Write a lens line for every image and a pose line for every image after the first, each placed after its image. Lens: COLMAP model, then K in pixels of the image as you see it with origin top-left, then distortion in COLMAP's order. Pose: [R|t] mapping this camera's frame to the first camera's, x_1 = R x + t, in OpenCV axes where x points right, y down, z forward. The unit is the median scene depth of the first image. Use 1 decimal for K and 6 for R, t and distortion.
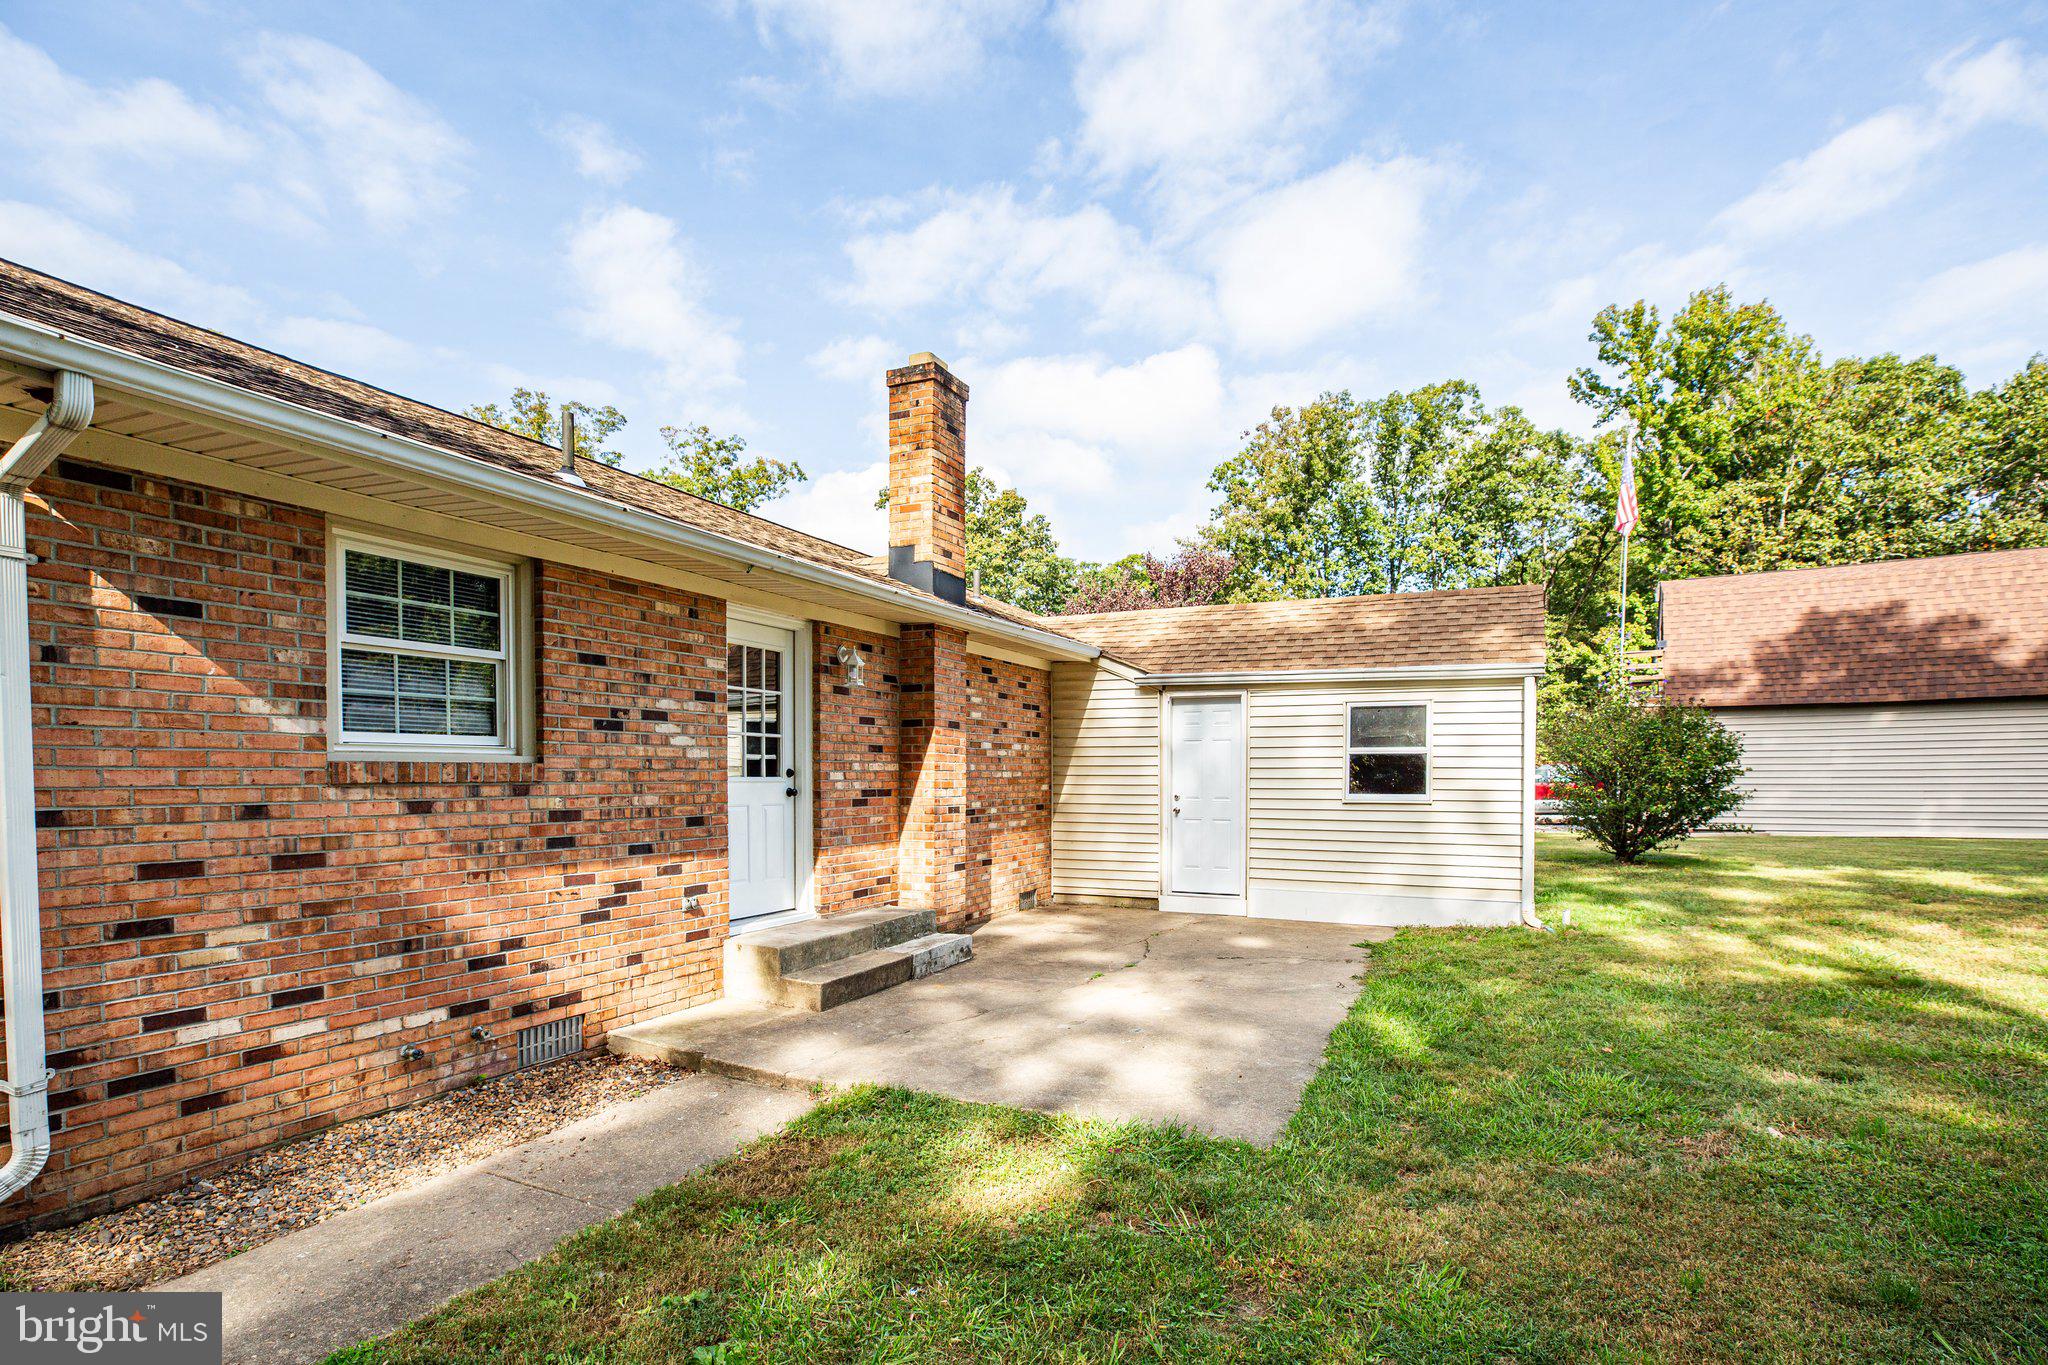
lens RADIAL K [[963.6, 0, 1058.6], [0, 963.6, 794.4], [0, 0, 1]] dist [-0.014029, 0.002340]
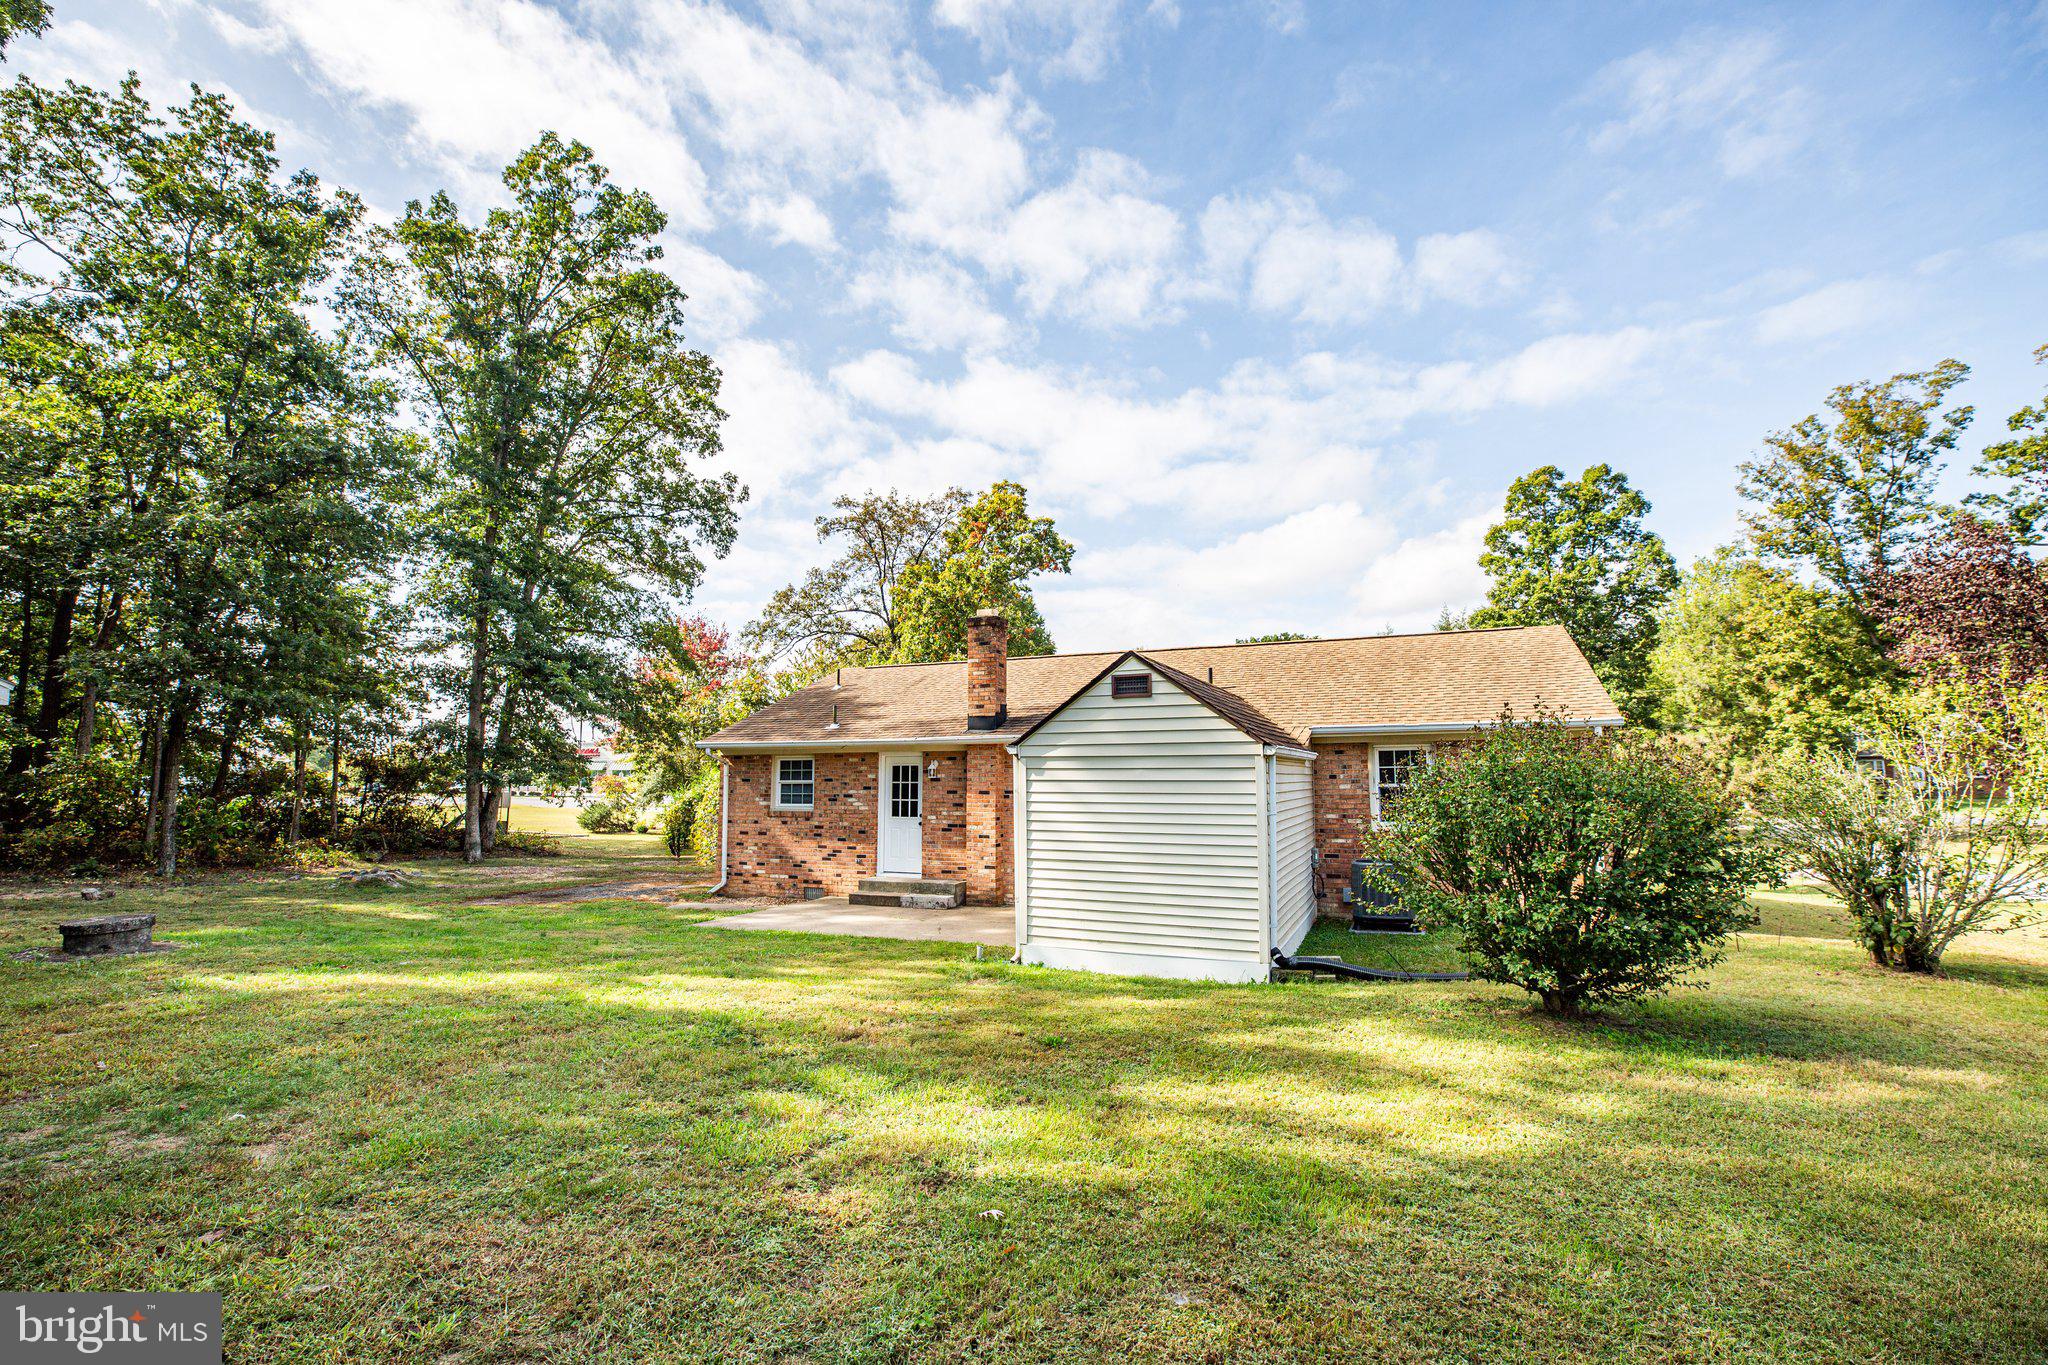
lens RADIAL K [[911.1, 0, 980.9], [0, 911.1, 645.1], [0, 0, 1]] dist [0.000370, 0.002792]
pose [[0.015822, -0.155969, -0.987635, 2.731011], [-0.022883, 0.987444, -0.156305, -0.120114], [0.999613, 0.025073, 0.012054, 1.478701]]
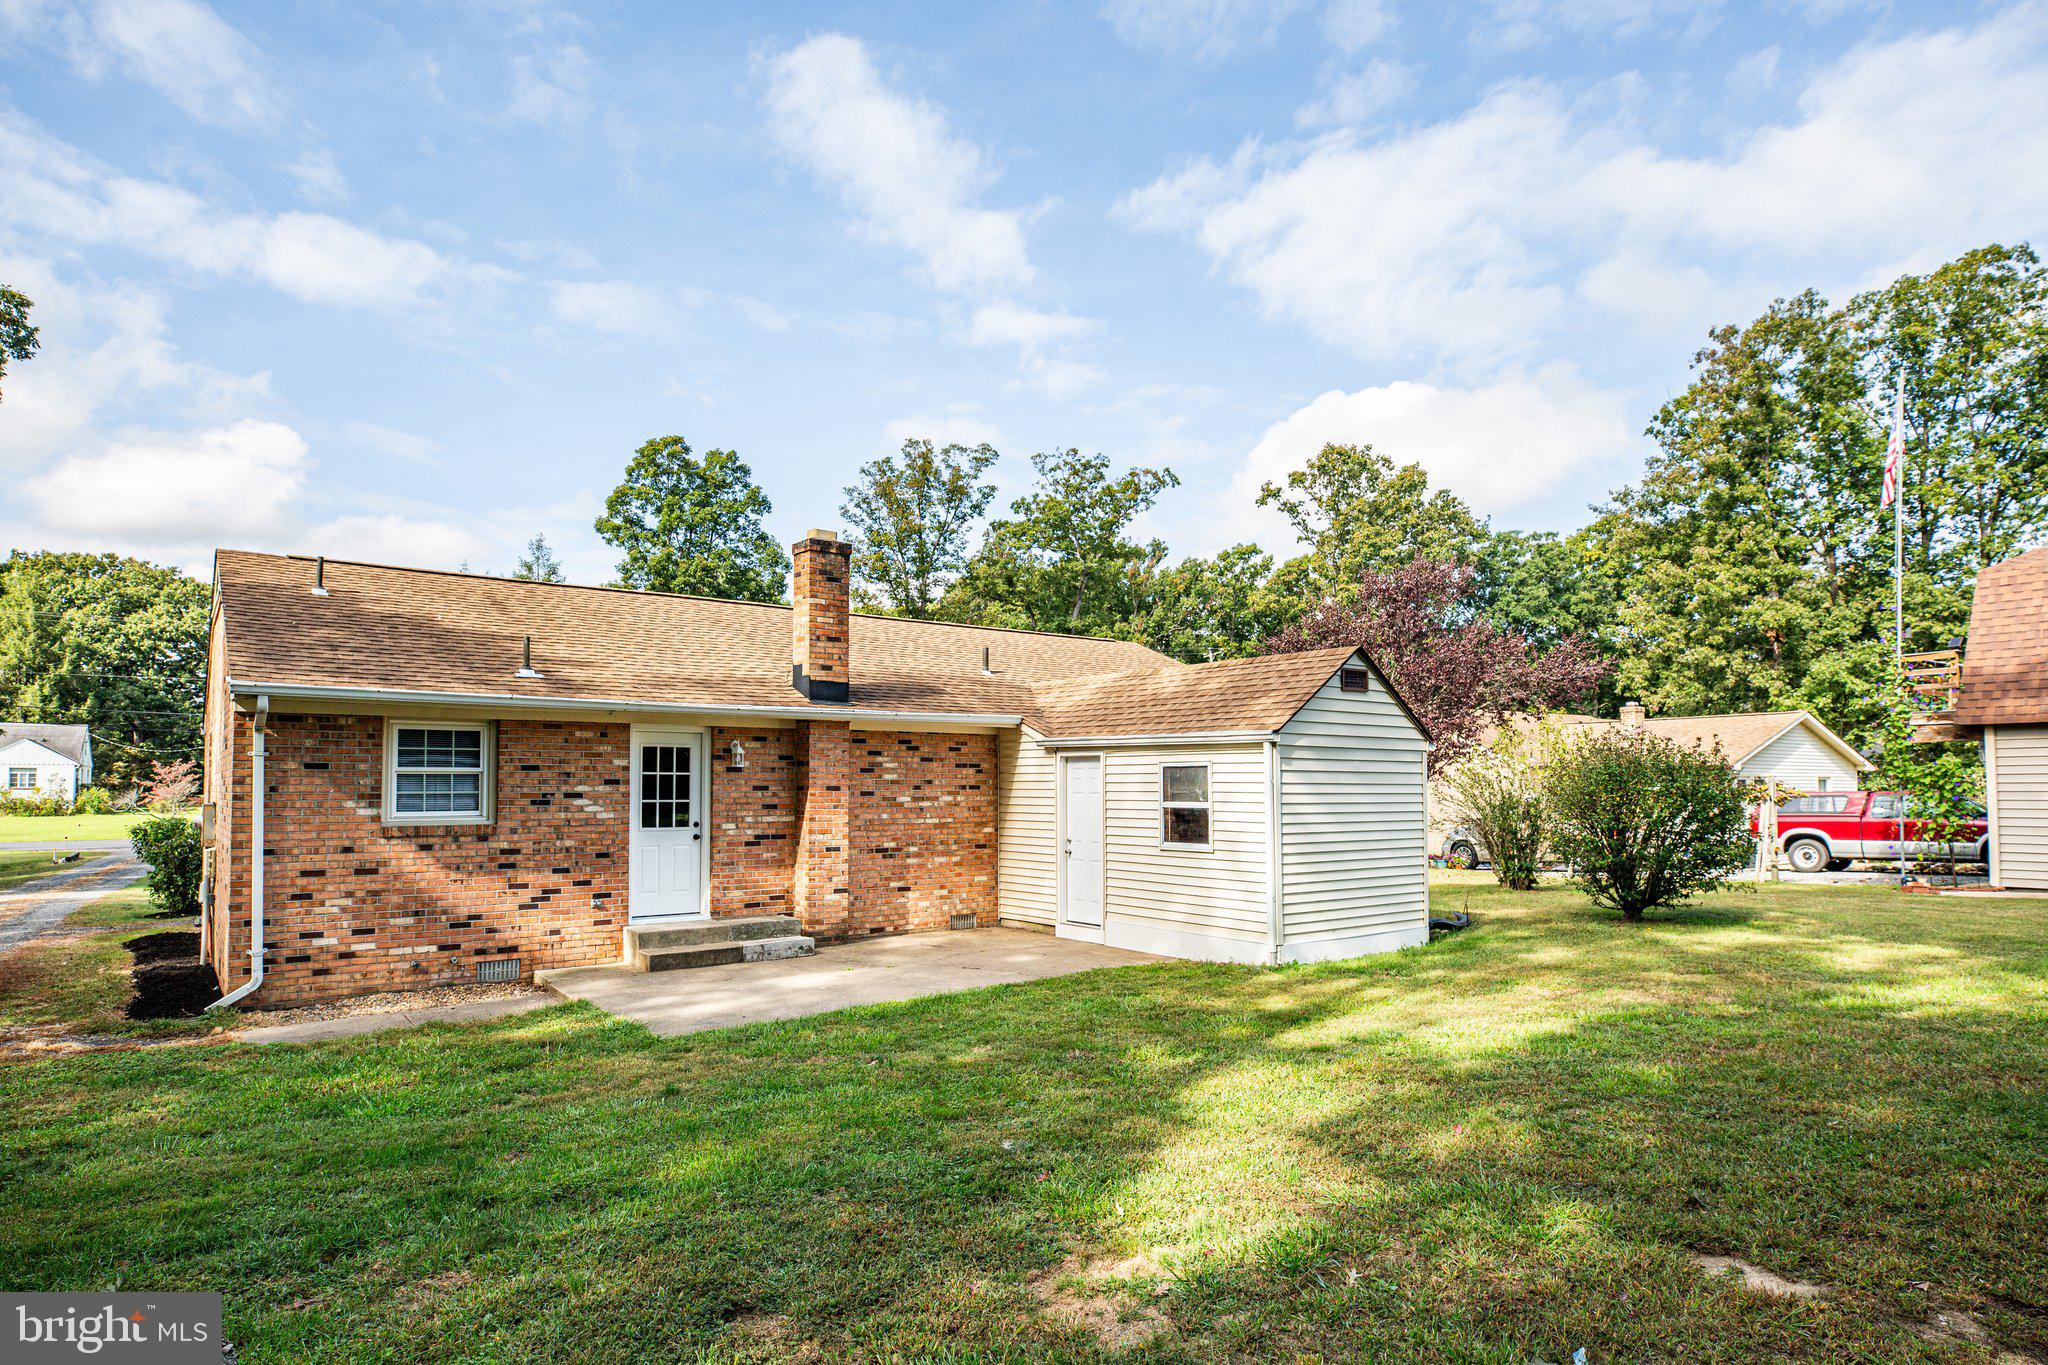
lens RADIAL K [[1137.3, 0, 1029.9], [0, 1137.3, 748.8], [0, 0, 1]] dist [0.003968, 0.004701]
pose [[0.886014, -0.019775, -0.463237, 1.400552], [-0.006751, 0.998434, -0.055535, -0.060927], [0.463609, 0.052332, 0.884493, -0.509785]]
